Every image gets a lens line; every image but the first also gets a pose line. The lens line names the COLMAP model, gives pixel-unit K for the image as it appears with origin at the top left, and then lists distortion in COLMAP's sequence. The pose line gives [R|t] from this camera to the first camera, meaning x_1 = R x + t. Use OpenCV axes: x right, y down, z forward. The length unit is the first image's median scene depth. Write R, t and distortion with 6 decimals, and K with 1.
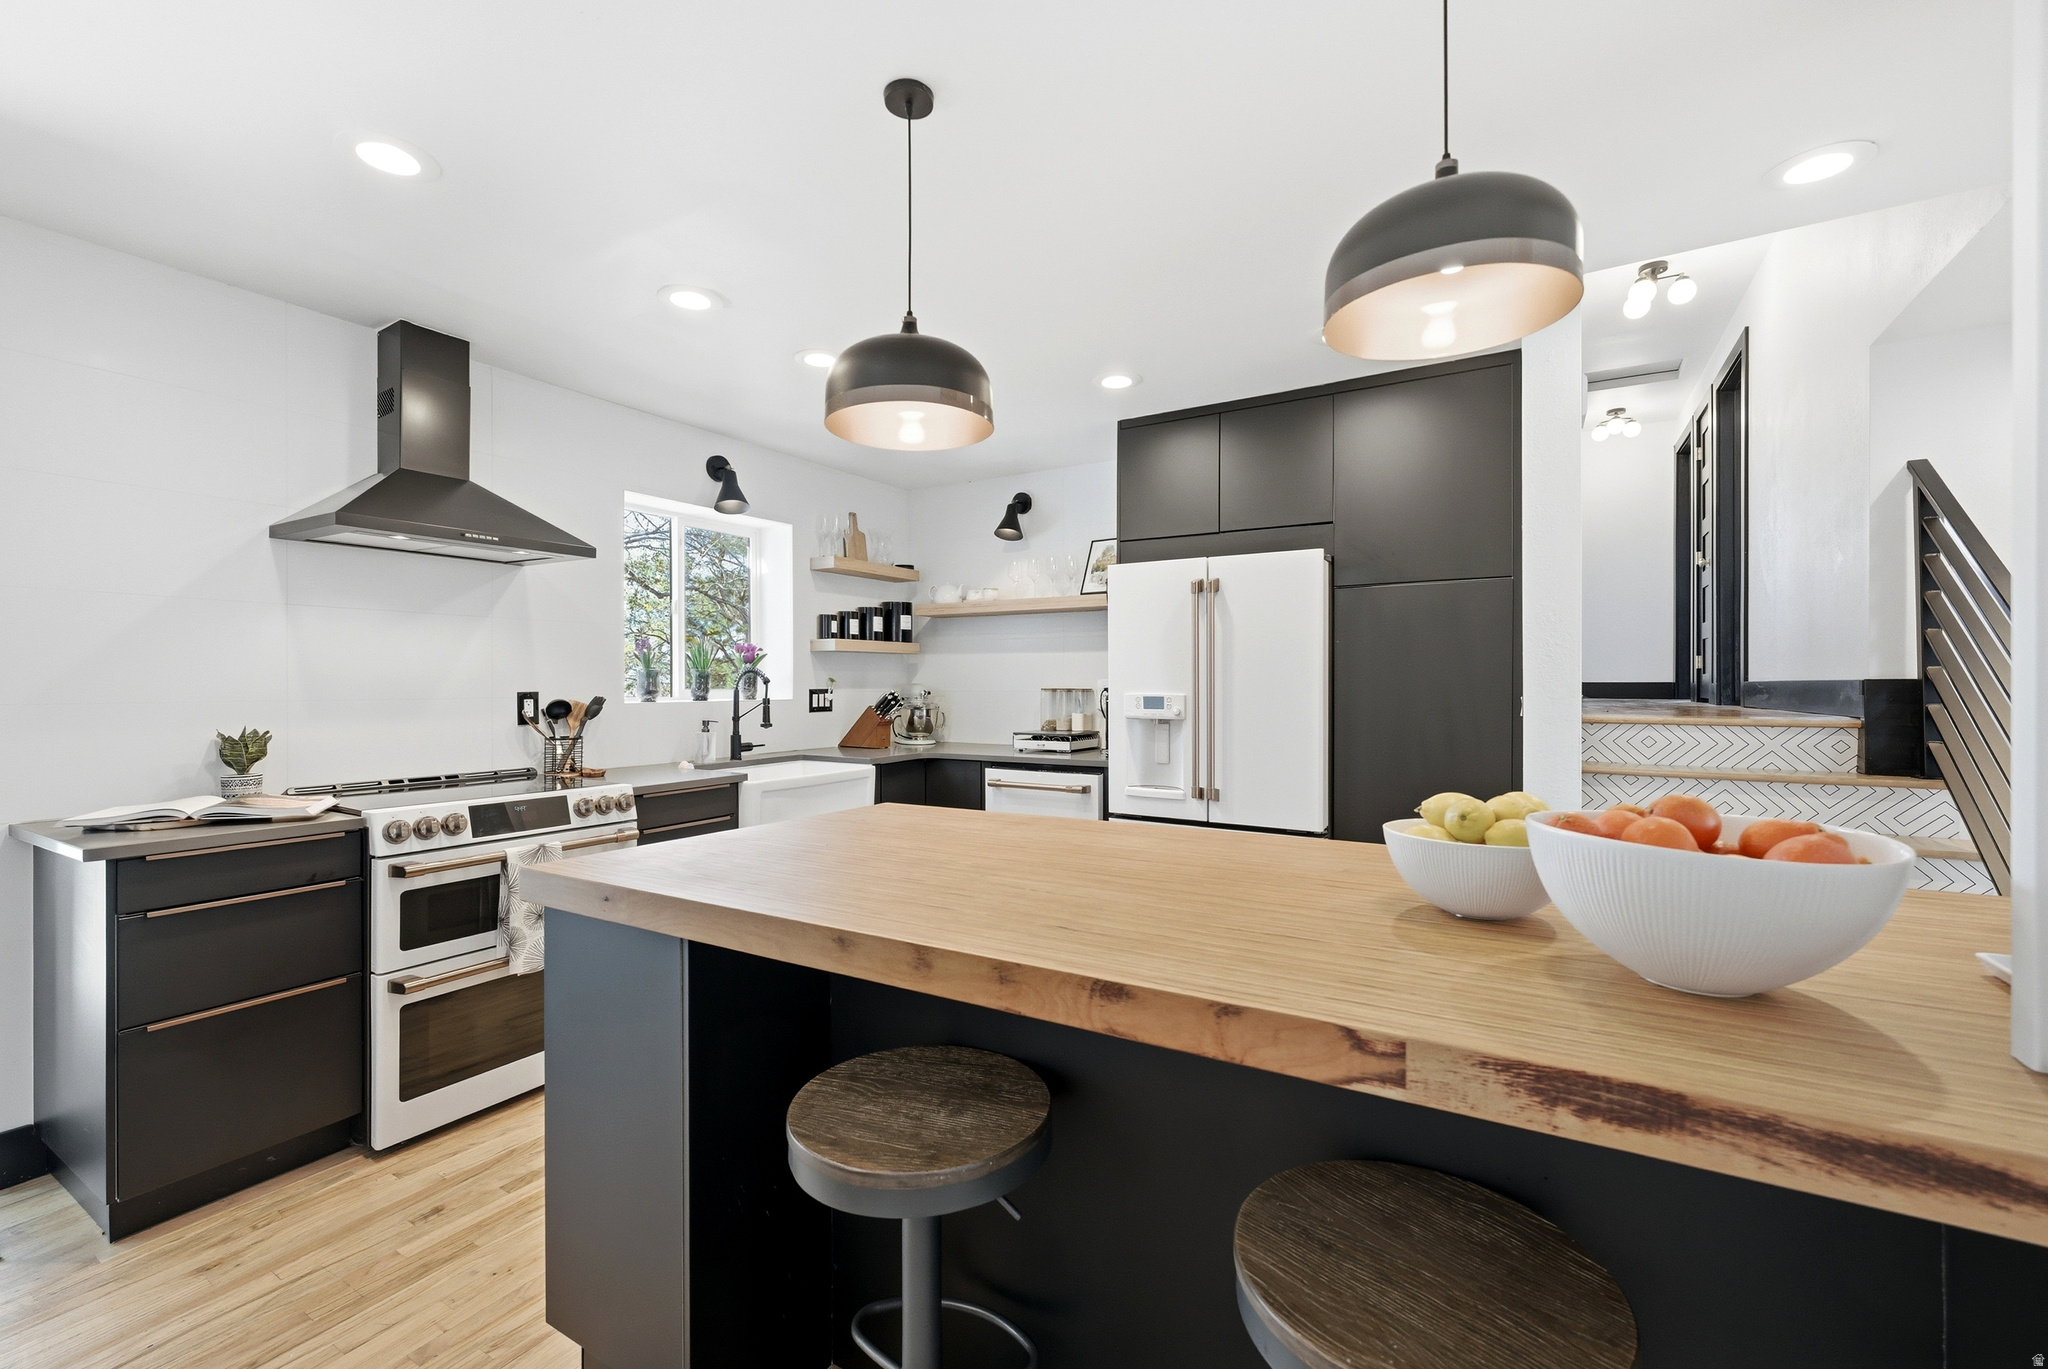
lens RADIAL K [[836.4, 0, 1016.1], [0, 836.4, 683.5], [0, 0, 1]] dist [-0.006661, 0.000376]
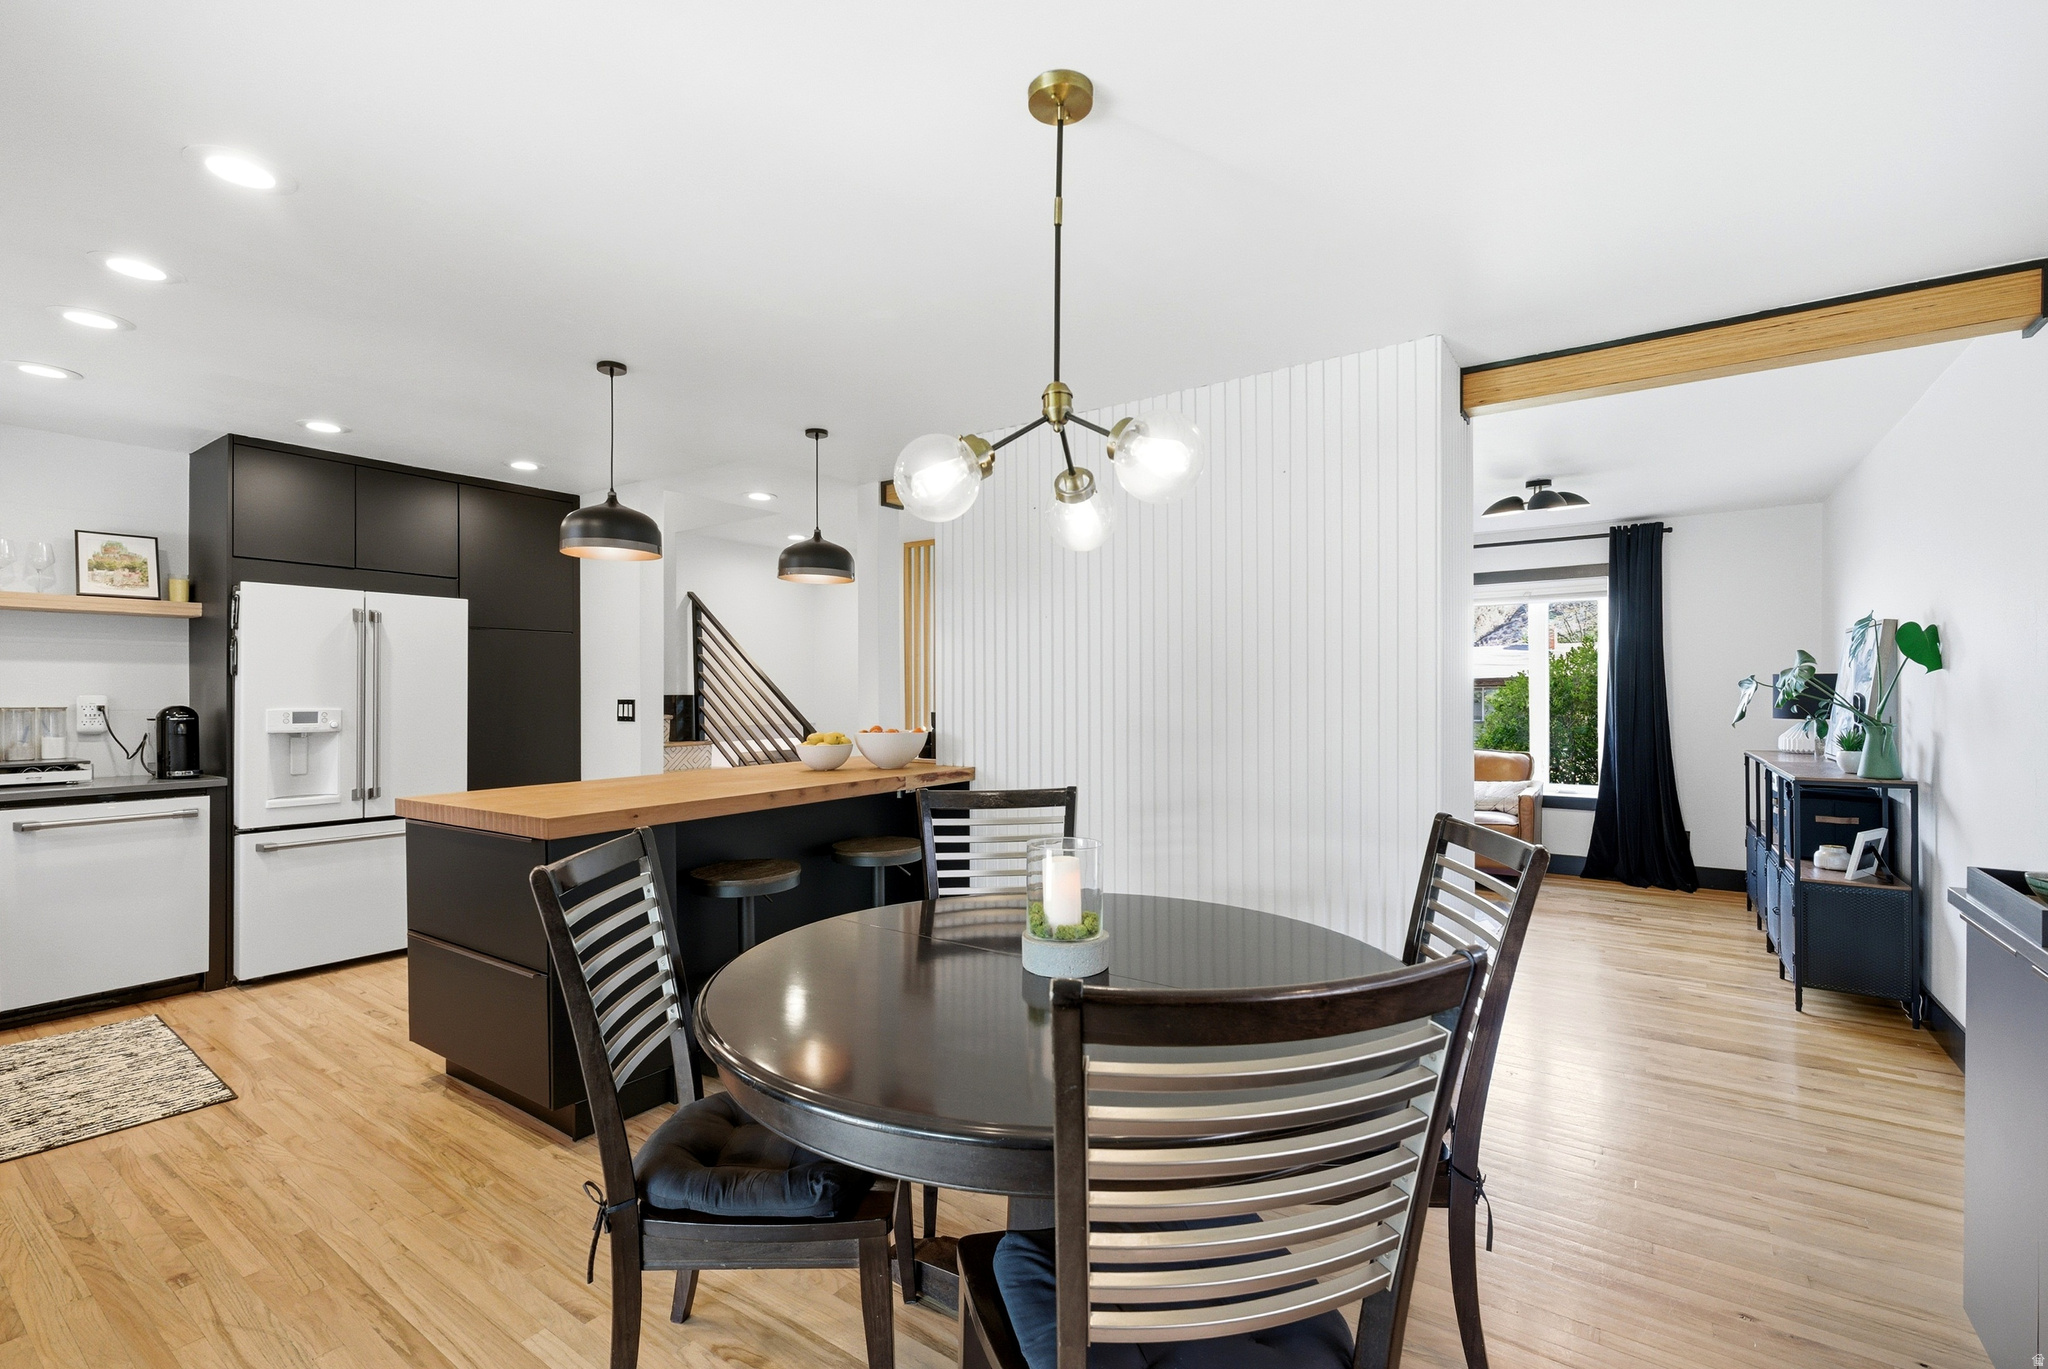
lens RADIAL K [[887.3, 0, 1020.2], [0, 887.3, 694.7], [0, 0, 1]] dist [-0.006048, 0.002076]
pose [[0.067677, -0.001369, 0.997706, -0.874396], [0.004861, 0.999988, 0.001042, -0.003013], [-0.997695, 0.004779, 0.067682, 0.001154]]
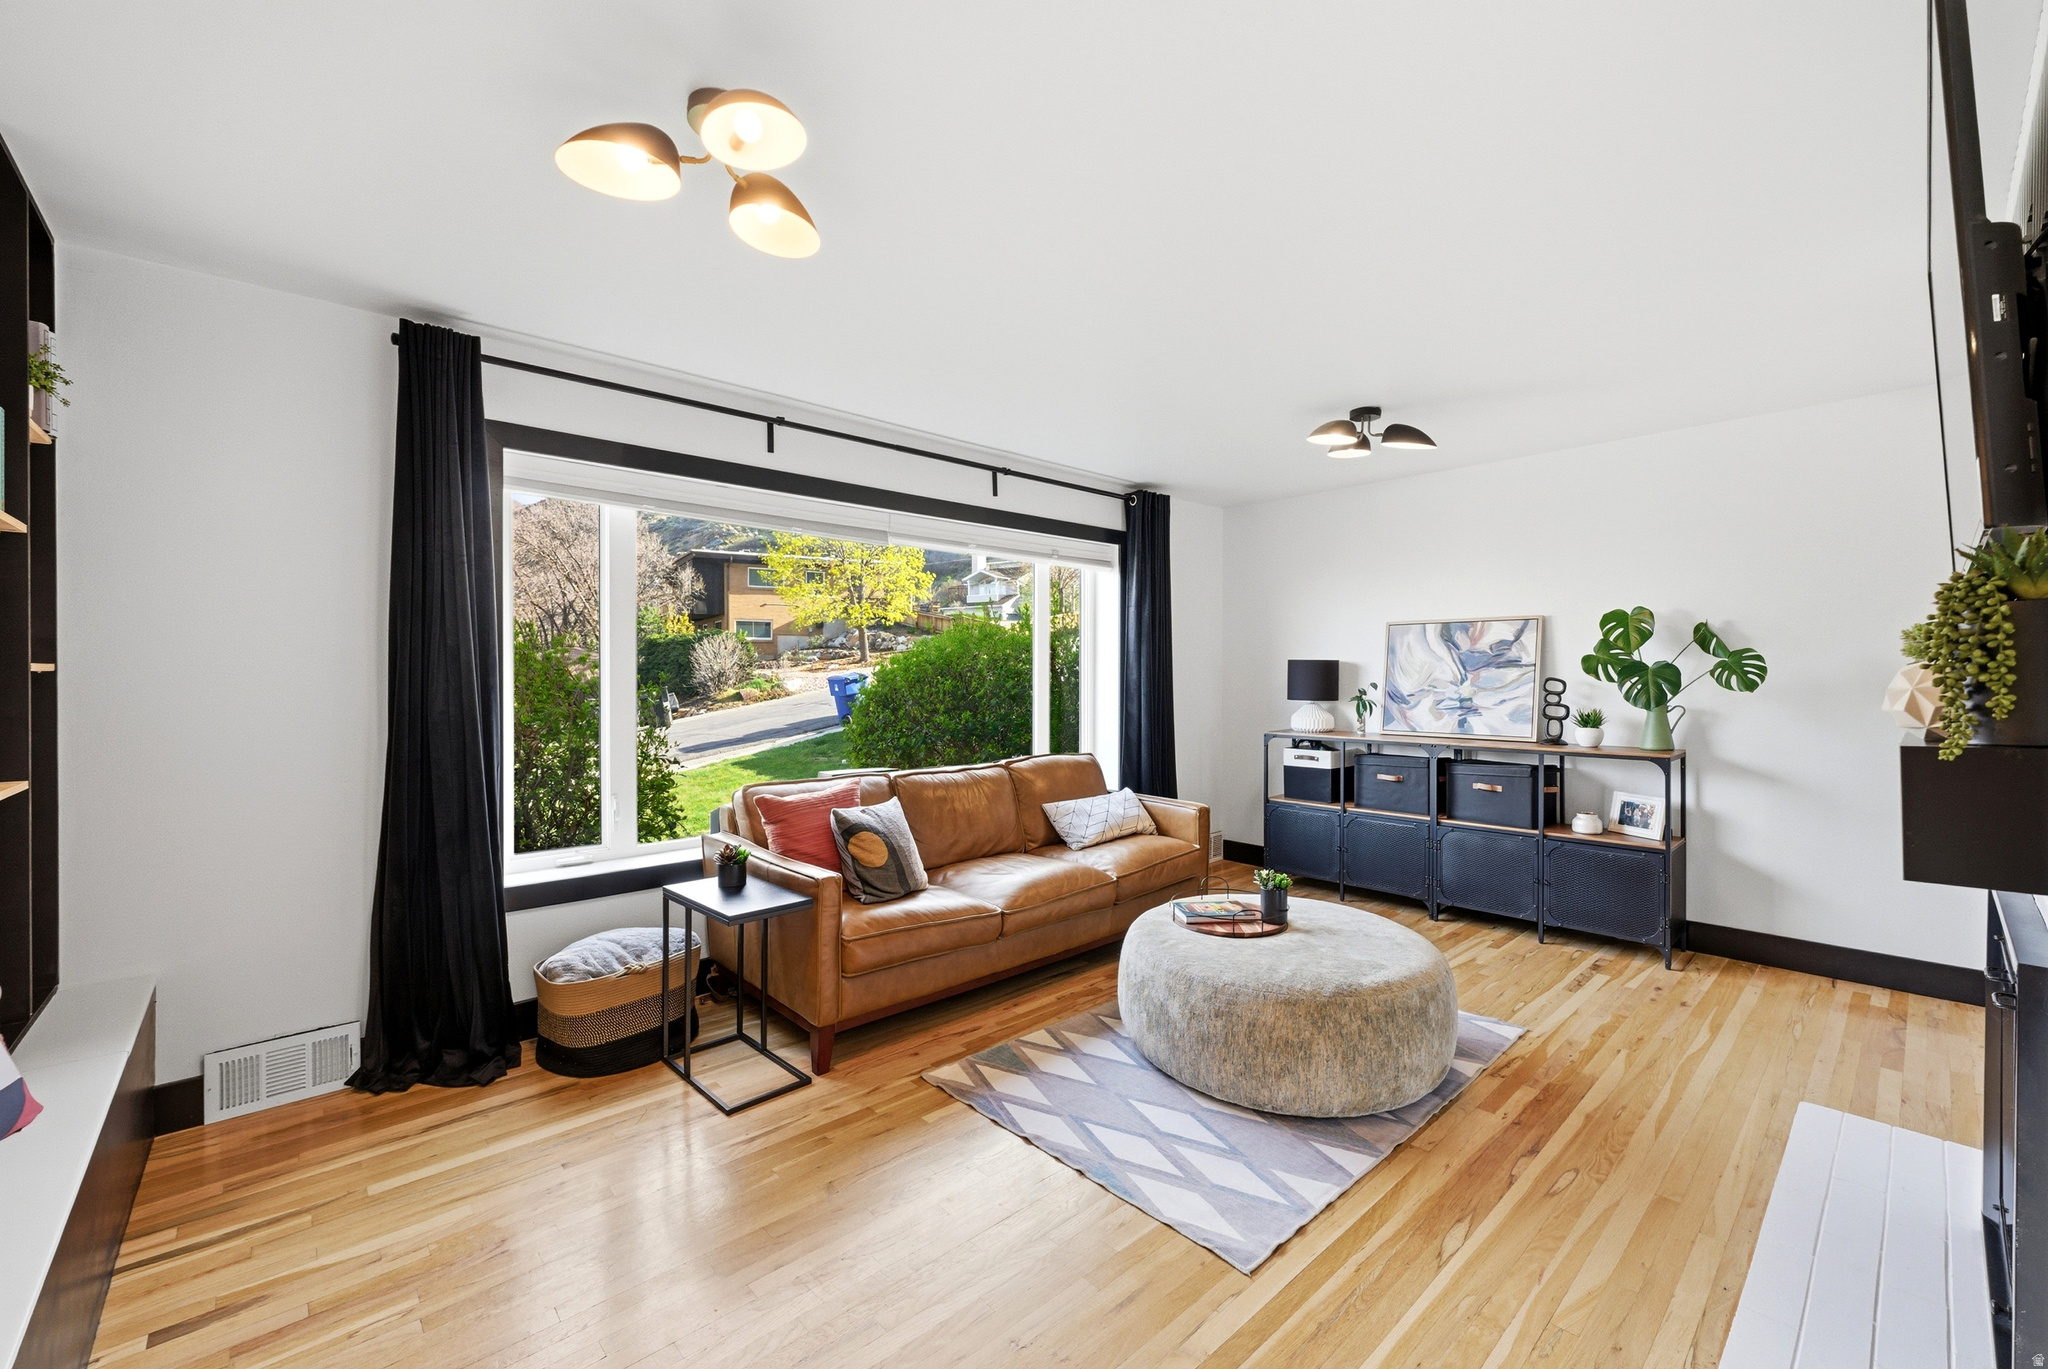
lens RADIAL K [[836.4, 0, 1038.4], [0, 836.4, 674.5], [0, 0, 1]] dist [-0.006661, 0.000376]
pose [[-0.965466, 0.004803, 0.260484, 0.535756], [0.005291, 0.999985, 0.001173, -0.005347], [-0.260474, 0.002511, -0.965478, 0.344434]]
